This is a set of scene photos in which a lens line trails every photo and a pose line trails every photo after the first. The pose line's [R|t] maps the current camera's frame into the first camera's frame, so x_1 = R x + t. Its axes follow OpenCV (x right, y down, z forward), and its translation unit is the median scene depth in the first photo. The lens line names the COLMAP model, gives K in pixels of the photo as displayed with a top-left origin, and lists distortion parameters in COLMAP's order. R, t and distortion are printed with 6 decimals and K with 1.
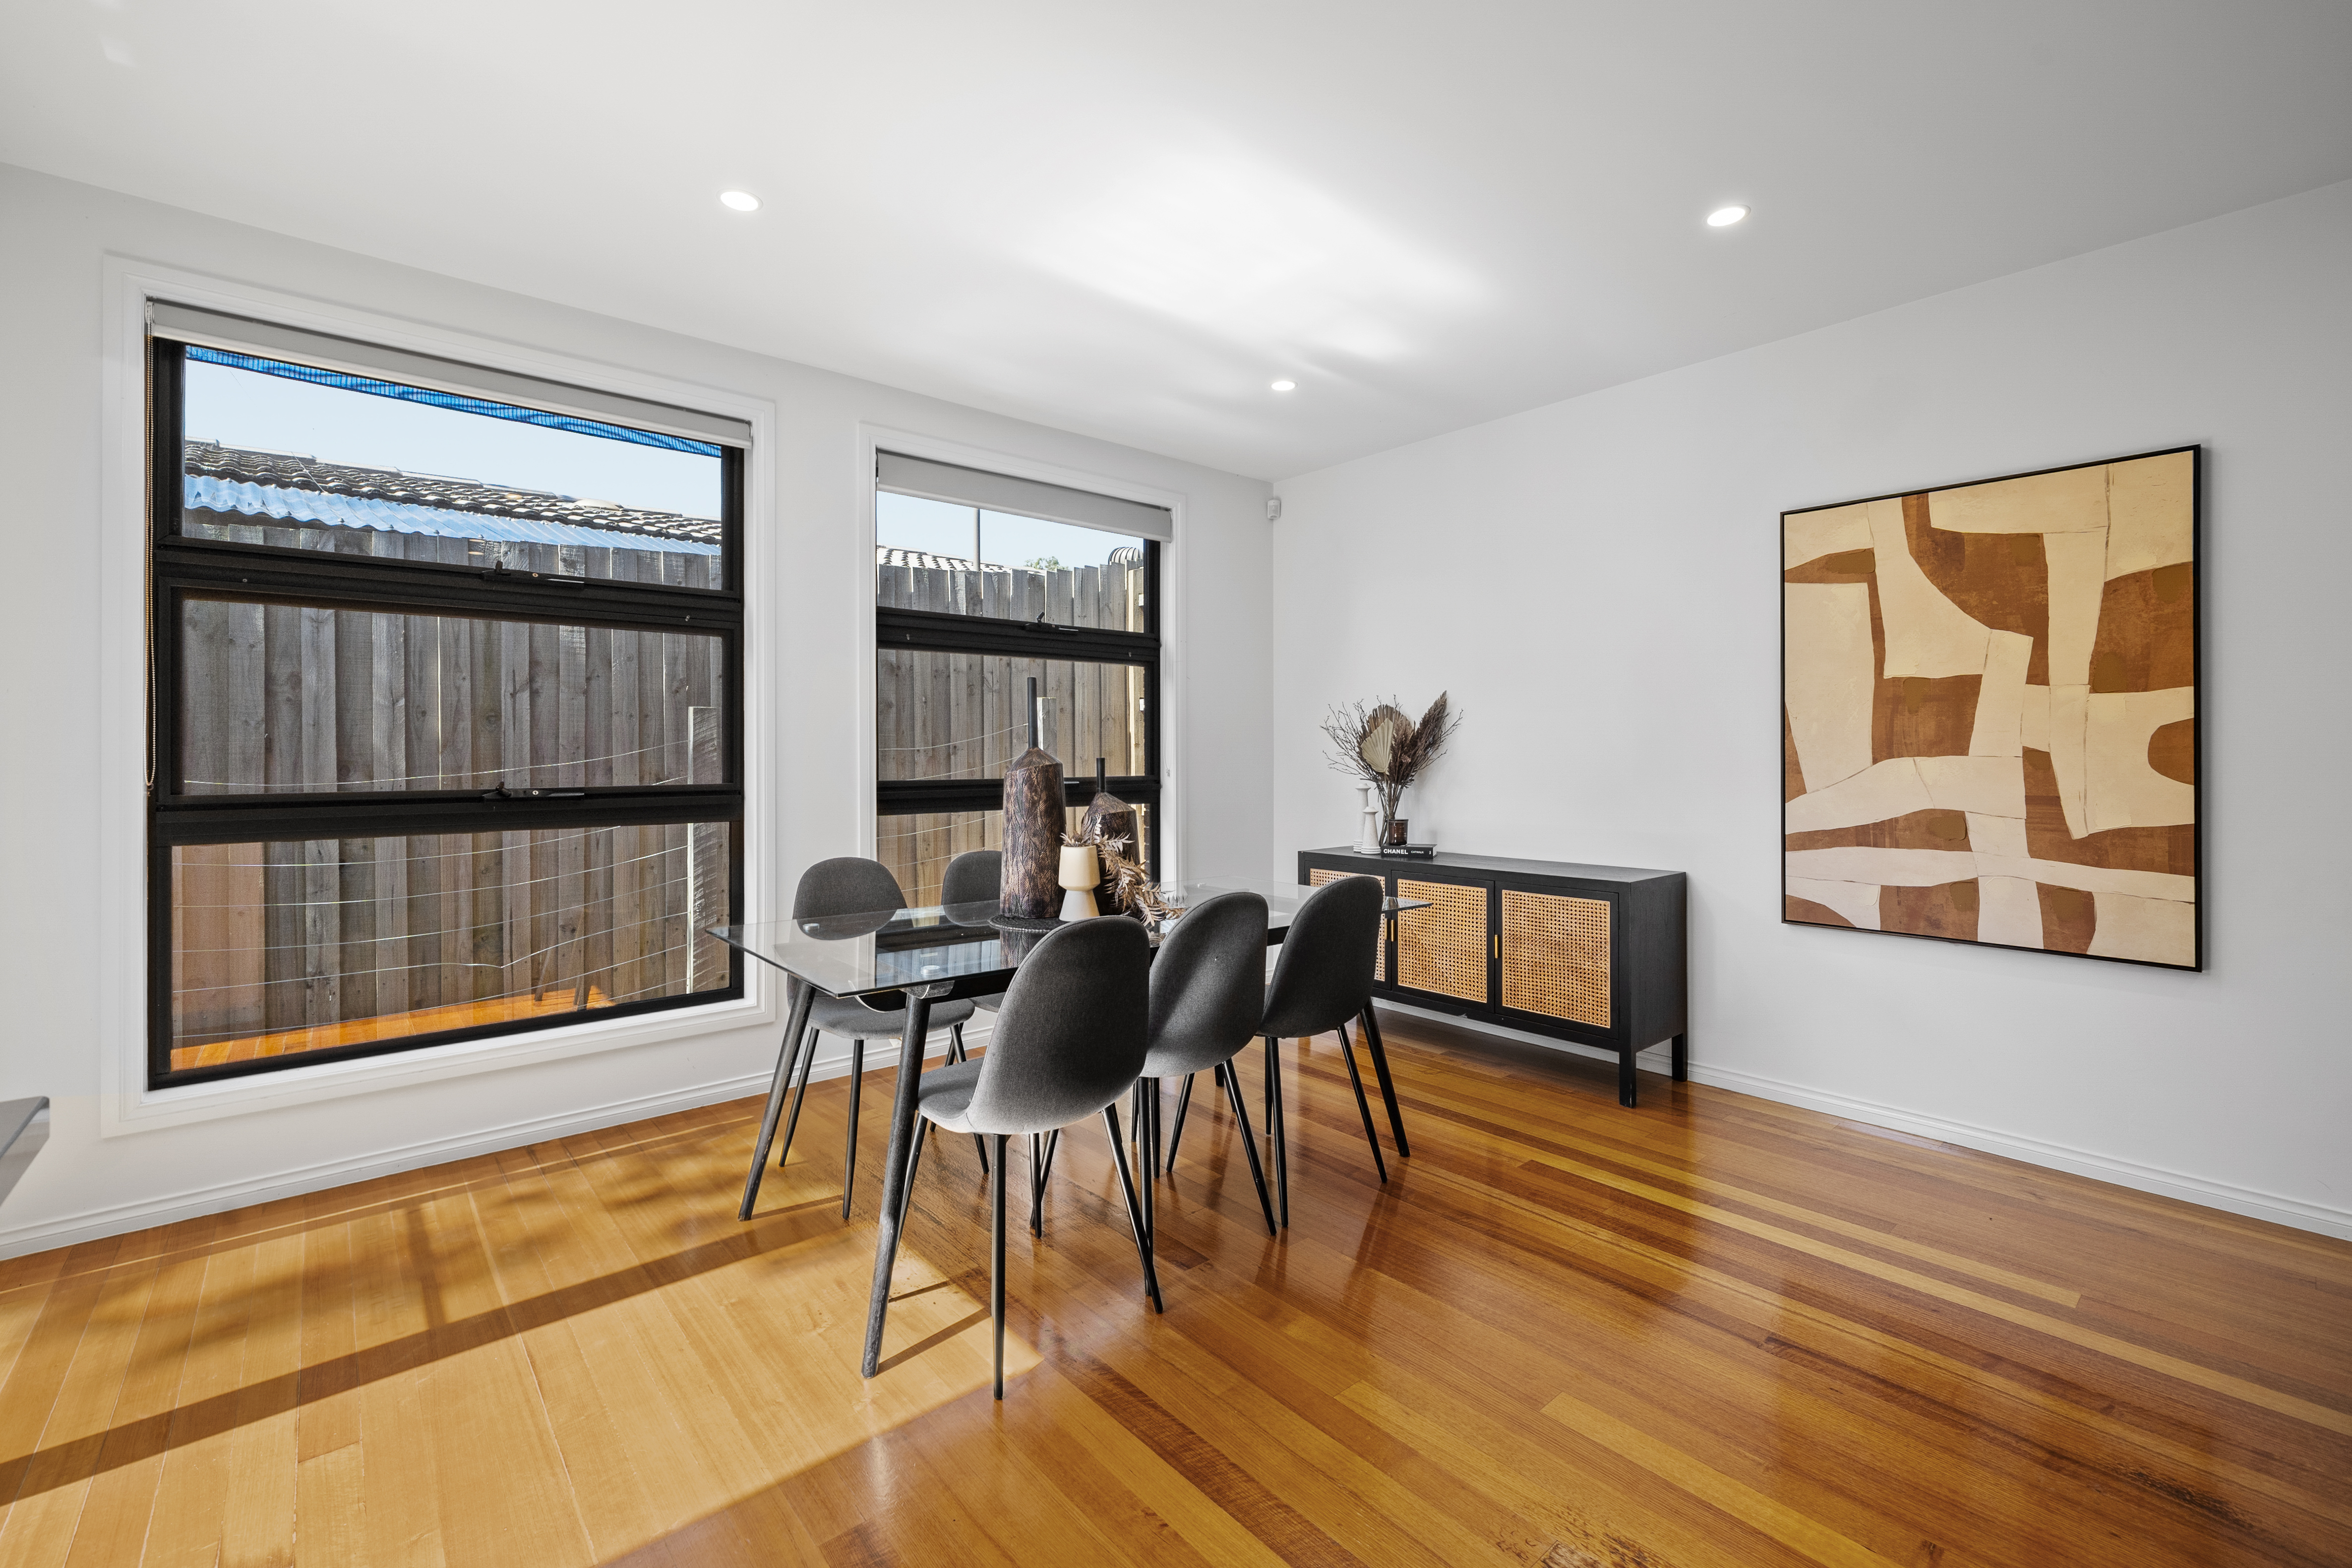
lens RADIAL K [[987.8, 0, 1178.7], [0, 987.8, 751.9], [0, 0, 1]] dist [-0.002599, -0.000766]
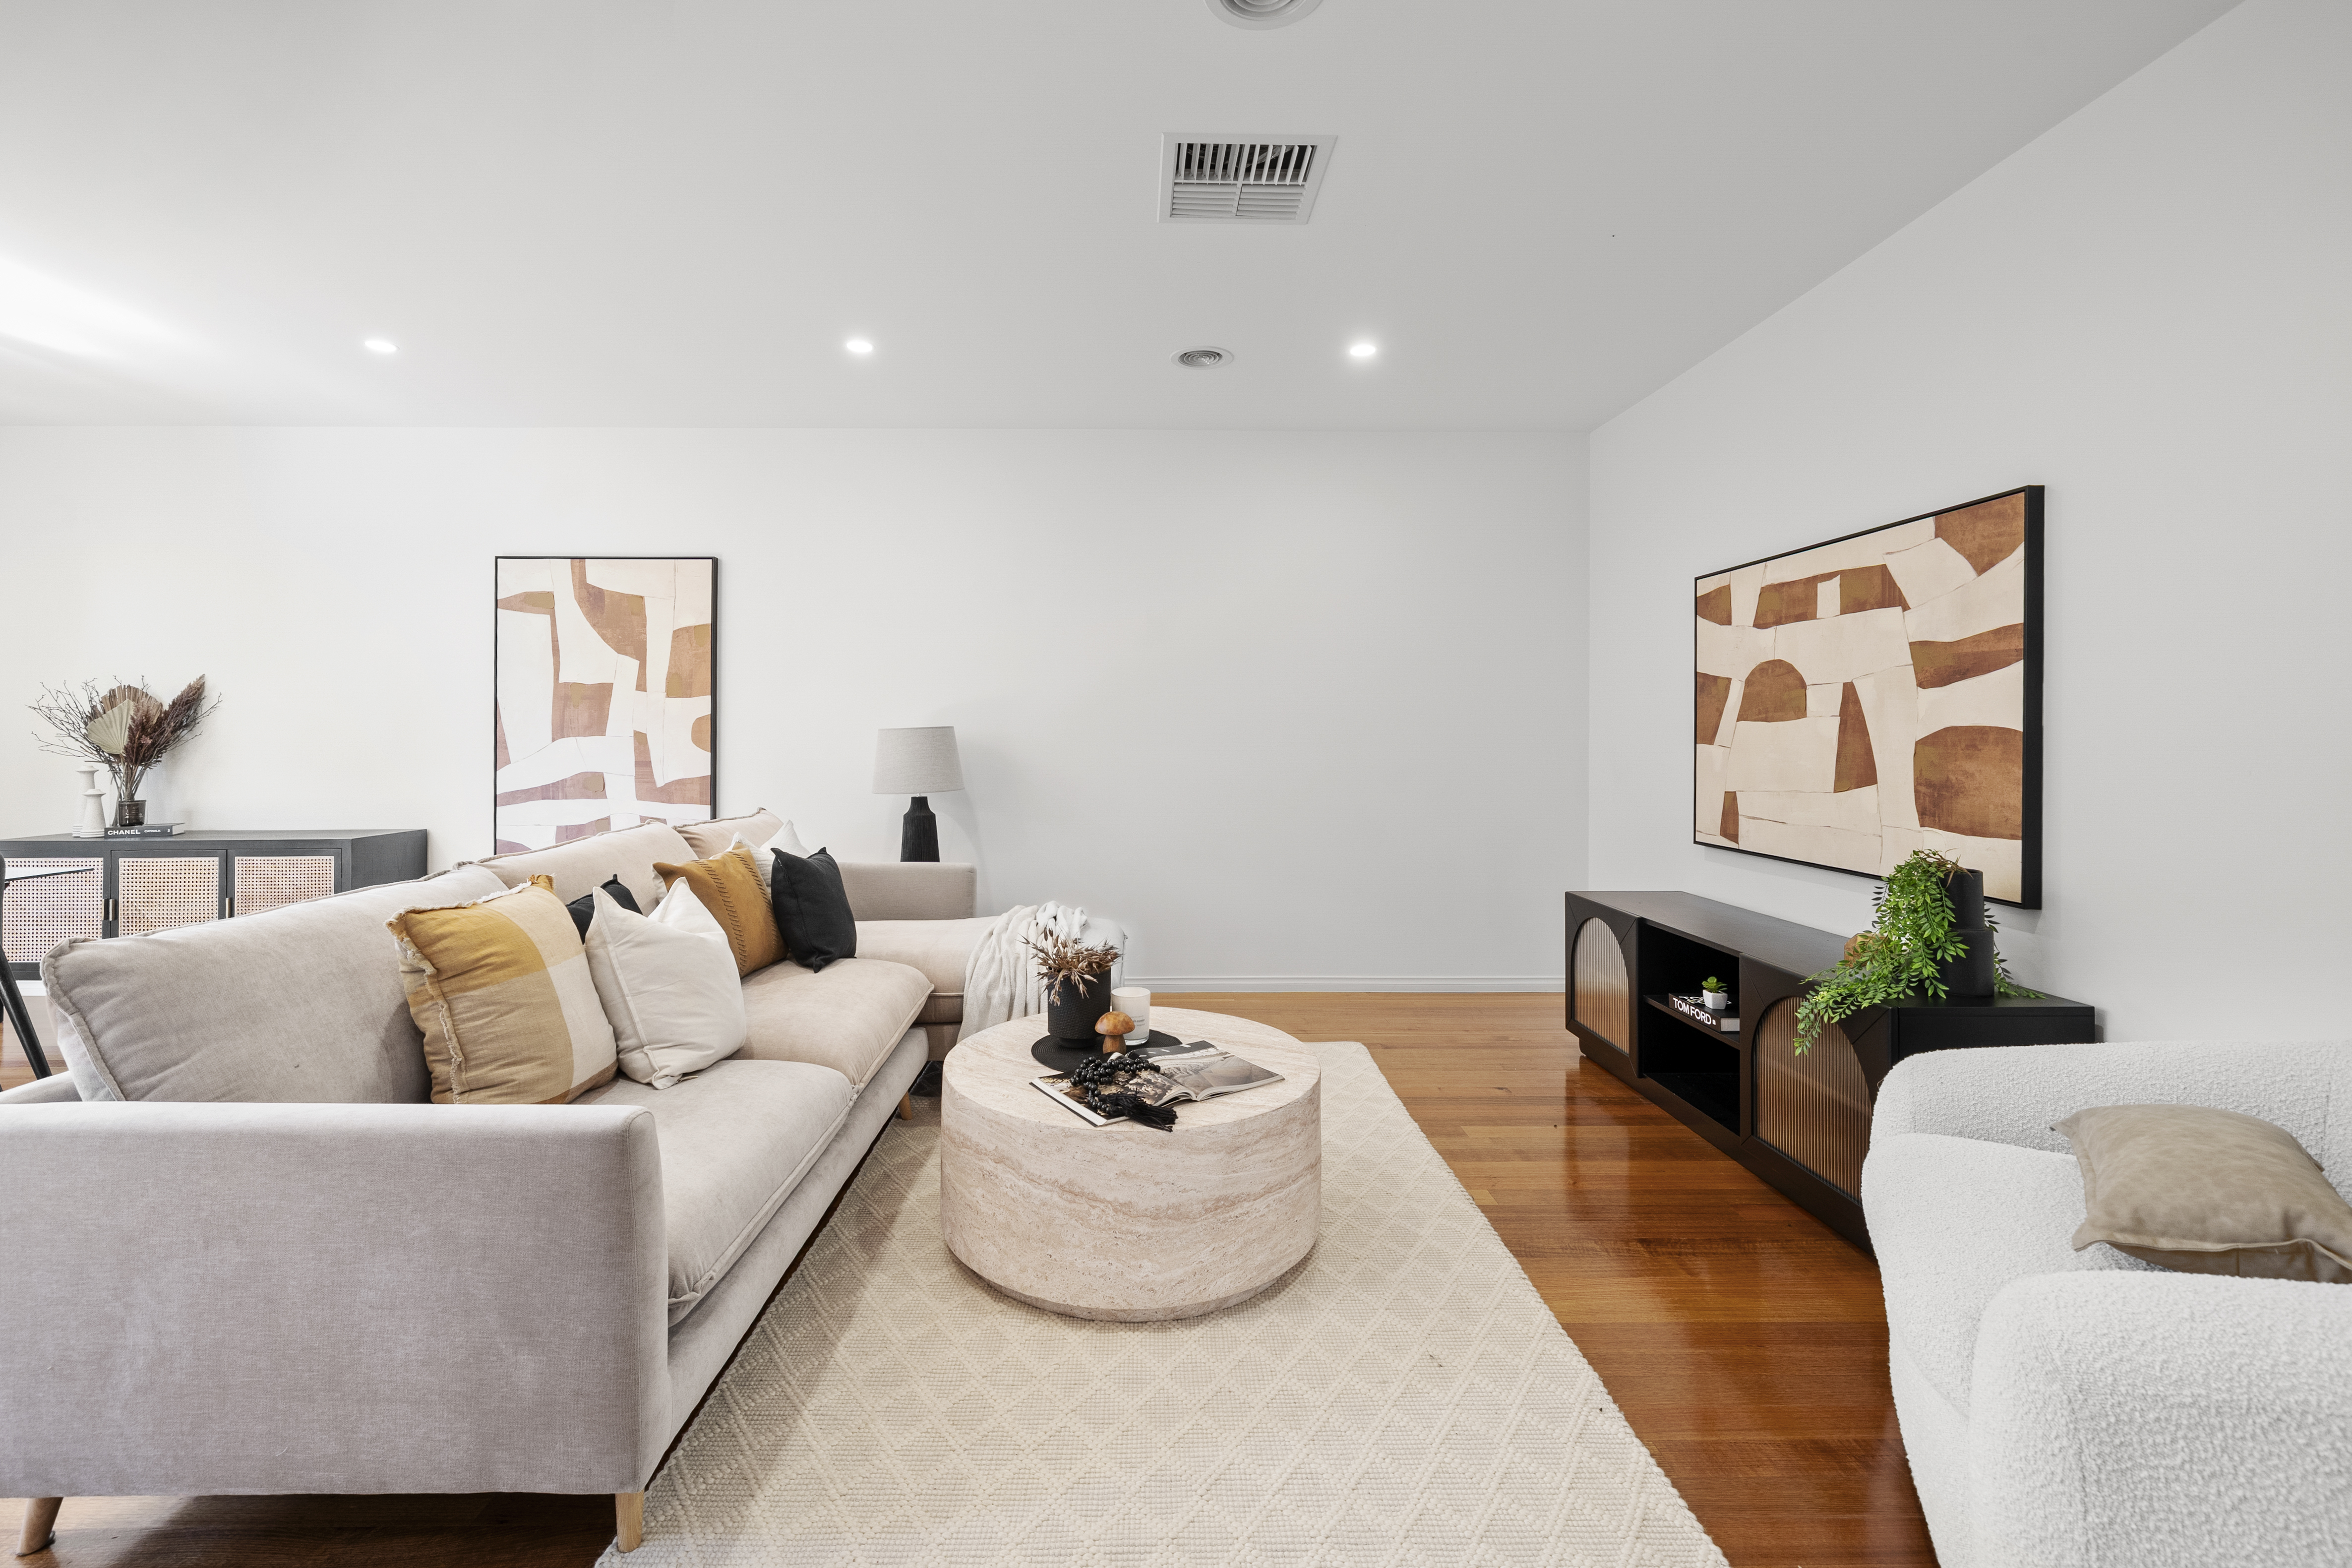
lens RADIAL K [[987.8, 0, 1178.7], [0, 987.8, 751.9], [0, 0, 1]] dist [-0.002599, -0.000766]
pose [[0.639557, -0.011772, 0.768653, 0.183672], [-0.000402, 0.999877, 0.015648, 0.003937], [-0.768743, -0.010316, 0.639474, -0.629413]]
